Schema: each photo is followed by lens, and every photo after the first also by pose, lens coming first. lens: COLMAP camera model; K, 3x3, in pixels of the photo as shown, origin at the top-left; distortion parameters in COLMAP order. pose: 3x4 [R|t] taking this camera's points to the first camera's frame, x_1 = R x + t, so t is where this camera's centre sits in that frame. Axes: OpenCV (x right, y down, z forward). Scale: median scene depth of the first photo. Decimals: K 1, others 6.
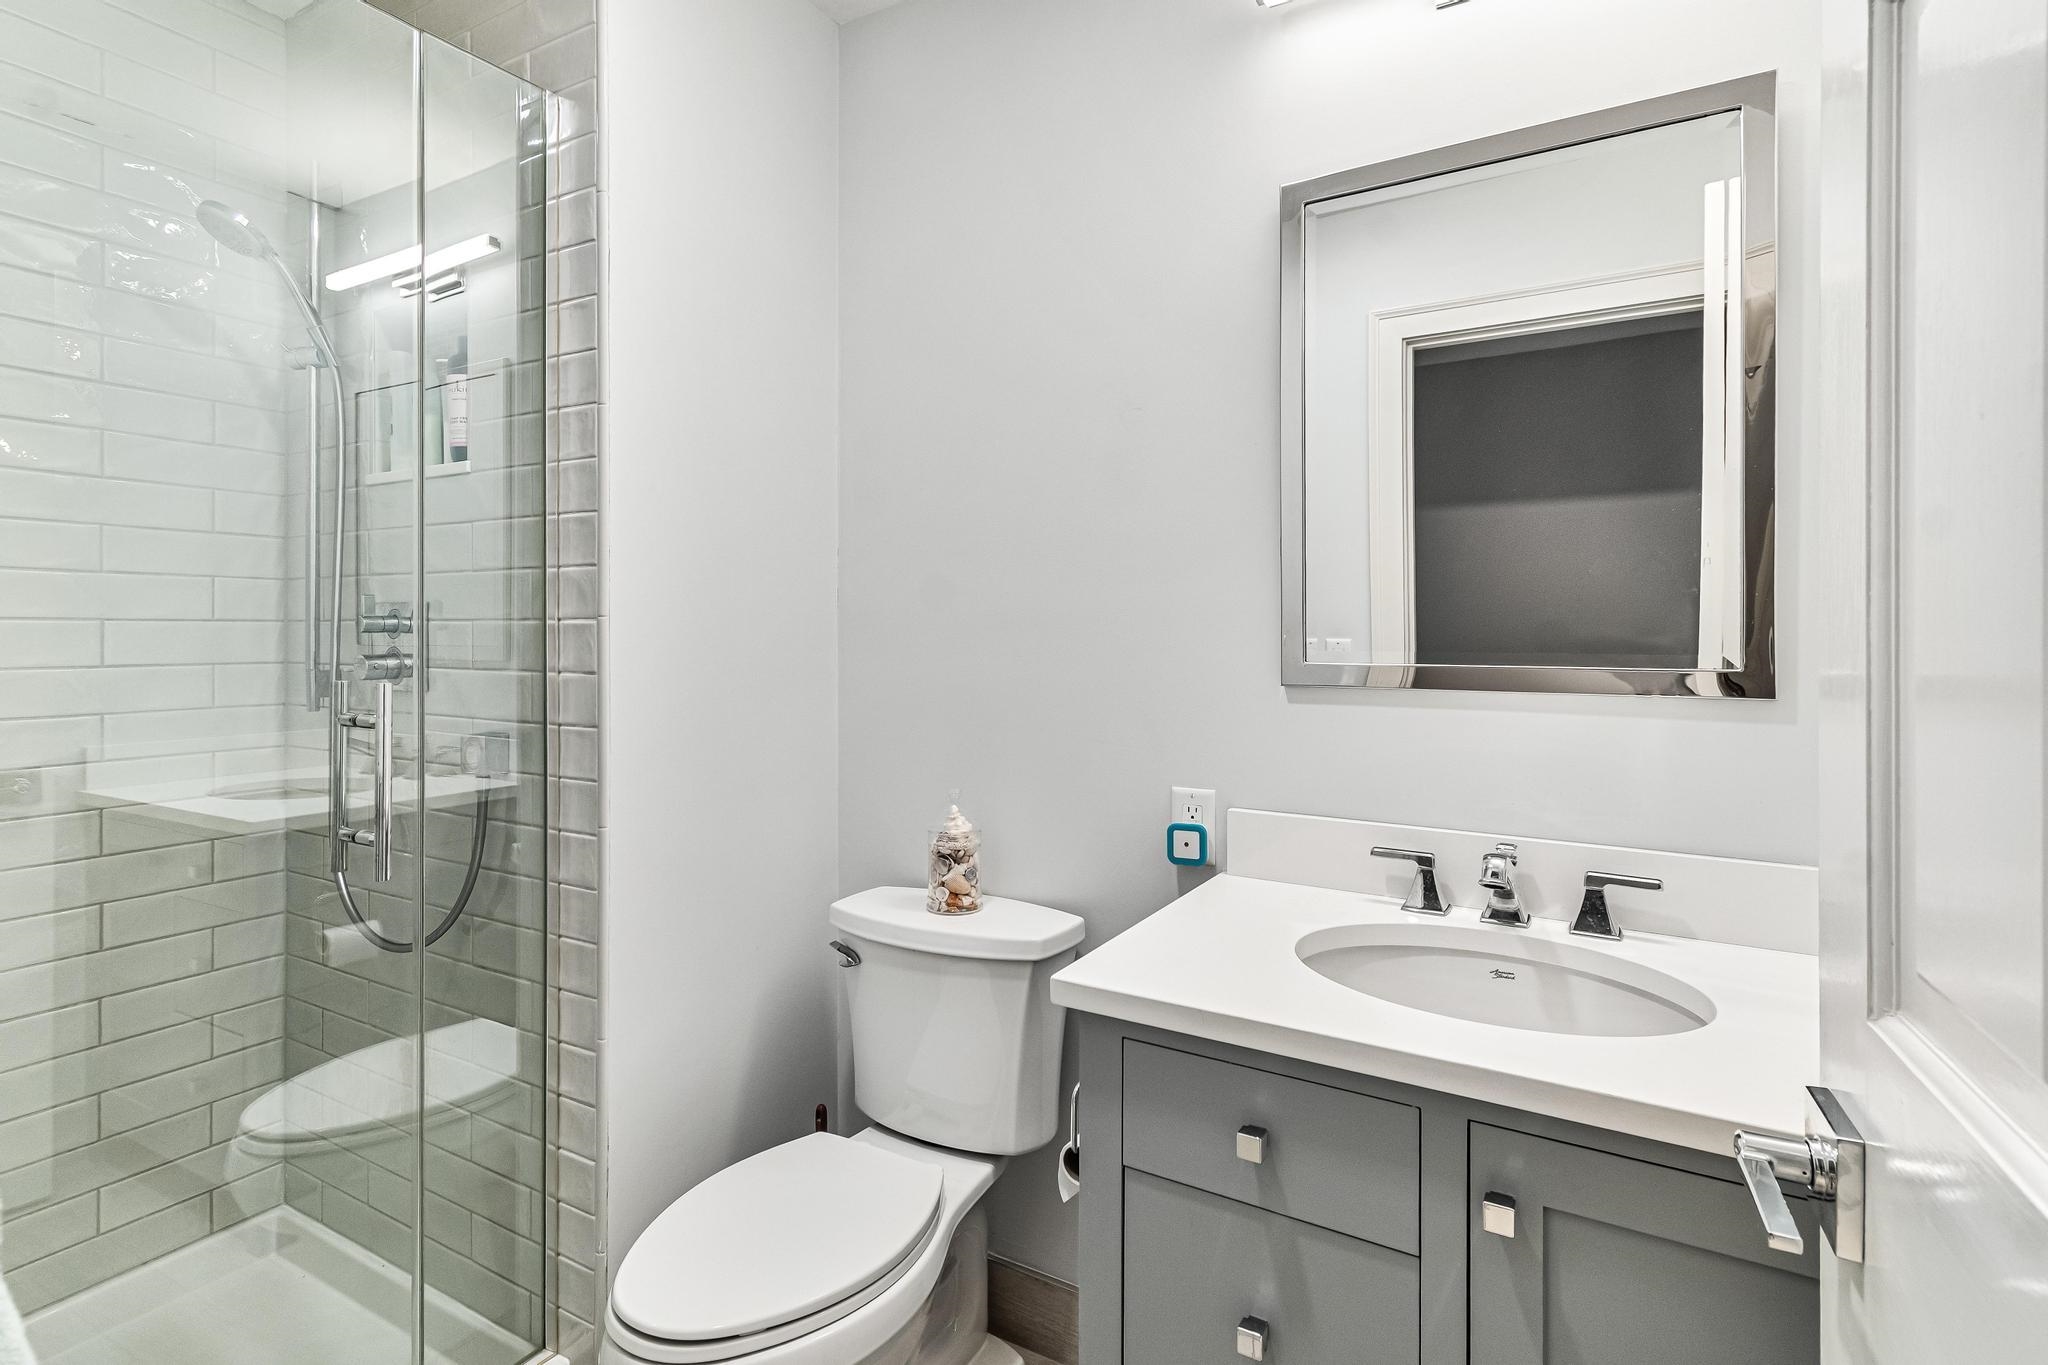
lens RADIAL K [[973.7, 0, 997.9], [0, 973.7, 633.7], [0, 0, 1]] dist [0.012104, -0.004372]
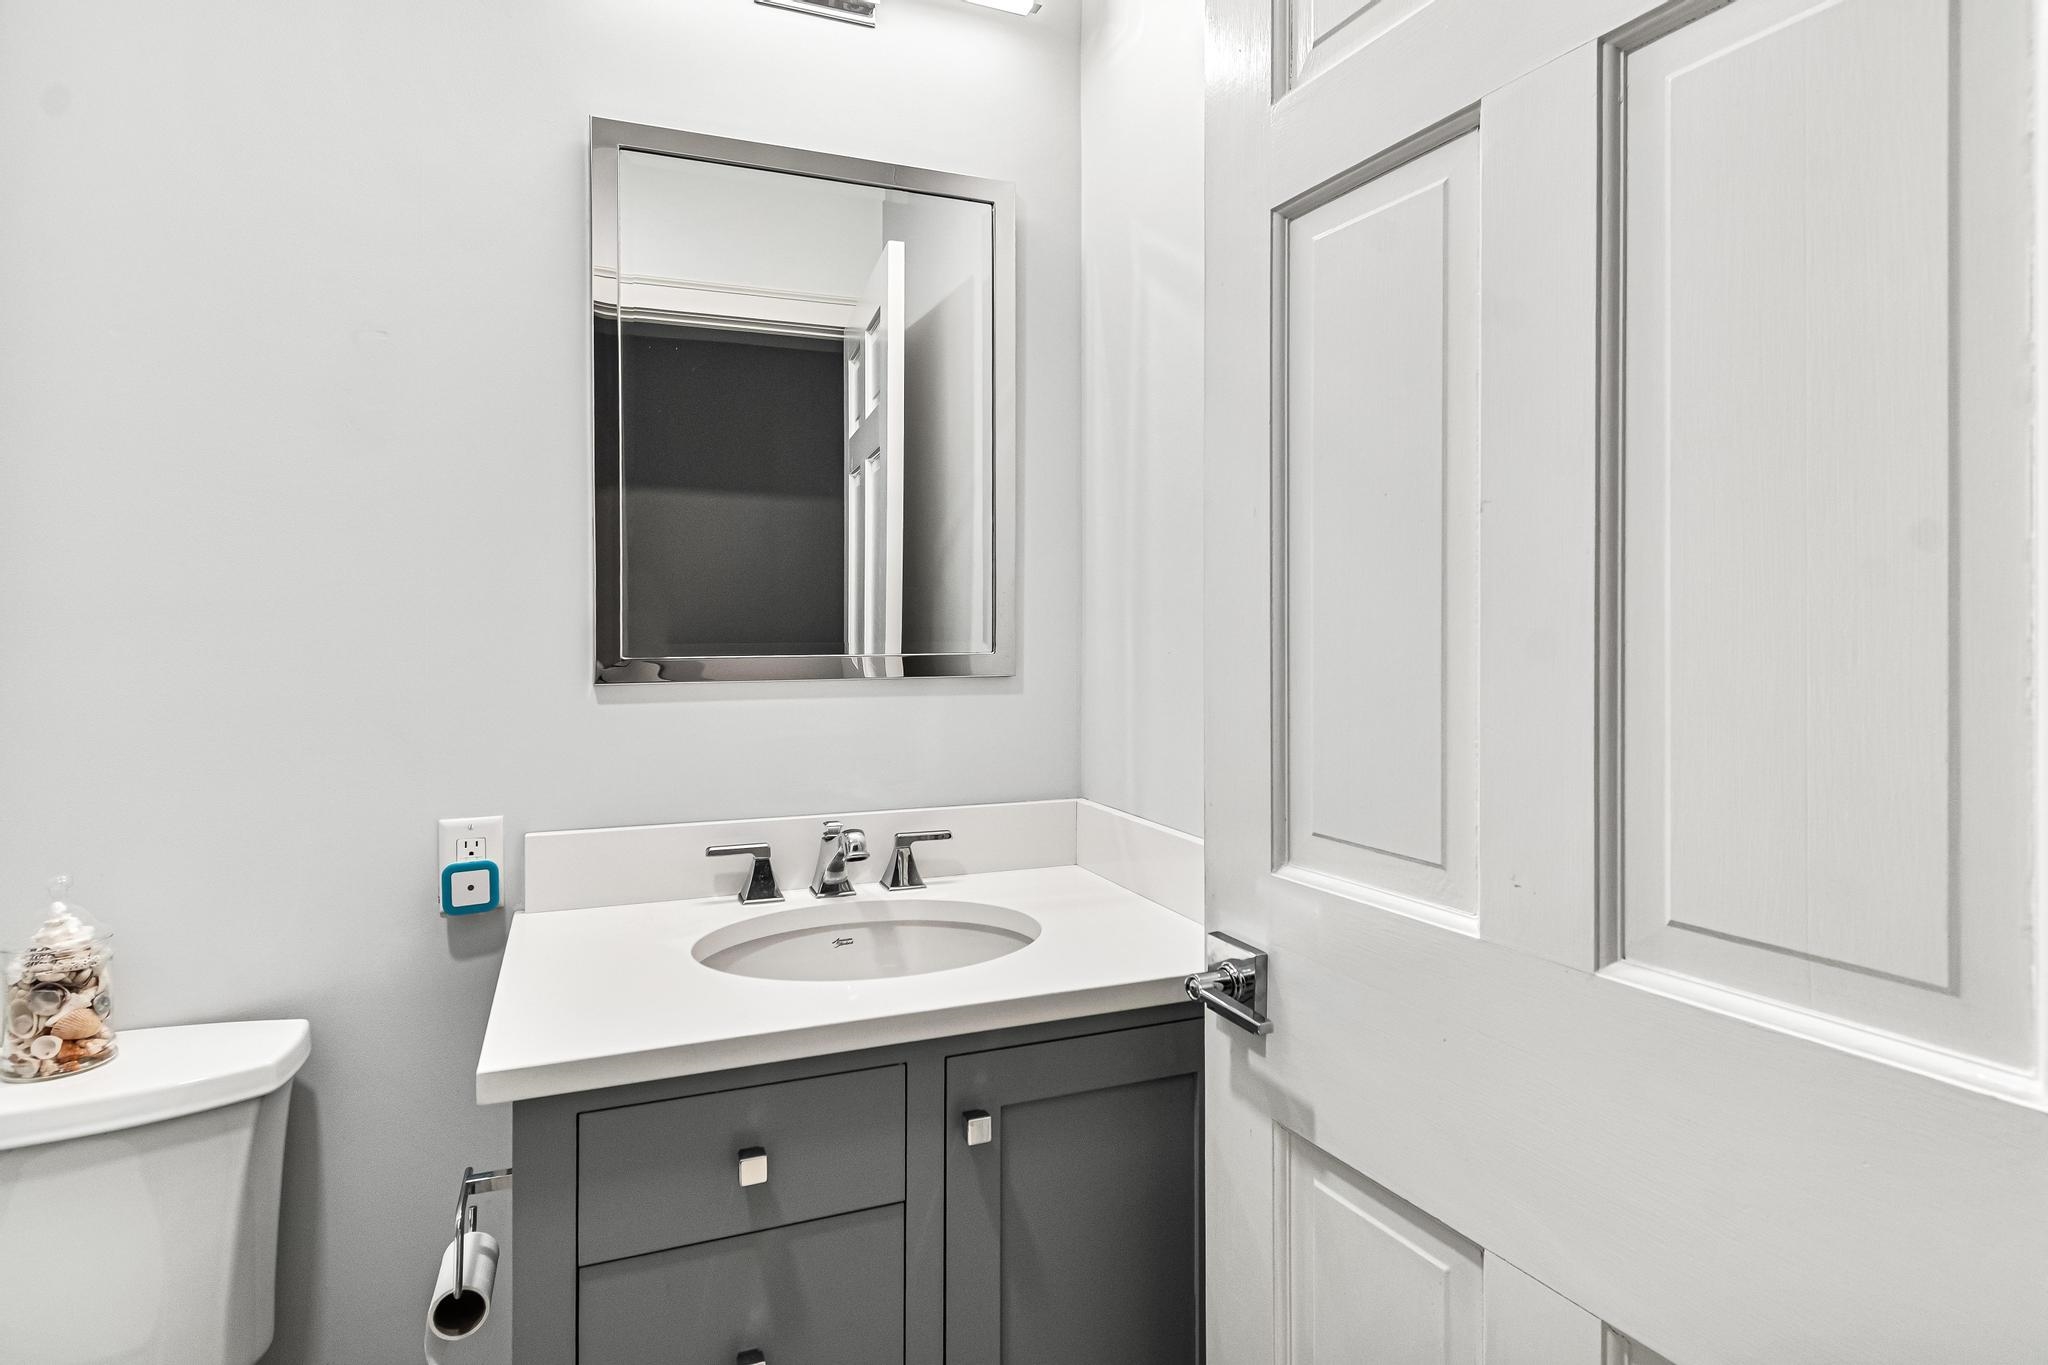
lens RADIAL K [[1095.7, 0, 1017.2], [0, 1095.7, 626.8], [0, 0, 1]] dist [0.013866, -0.008236]
pose [[0.610913, -0.005707, 0.791677, -0.246583], [0.003859, 0.999984, 0.004231, -0.001662], [-0.791688, 0.000470, 0.610925, 0.085600]]
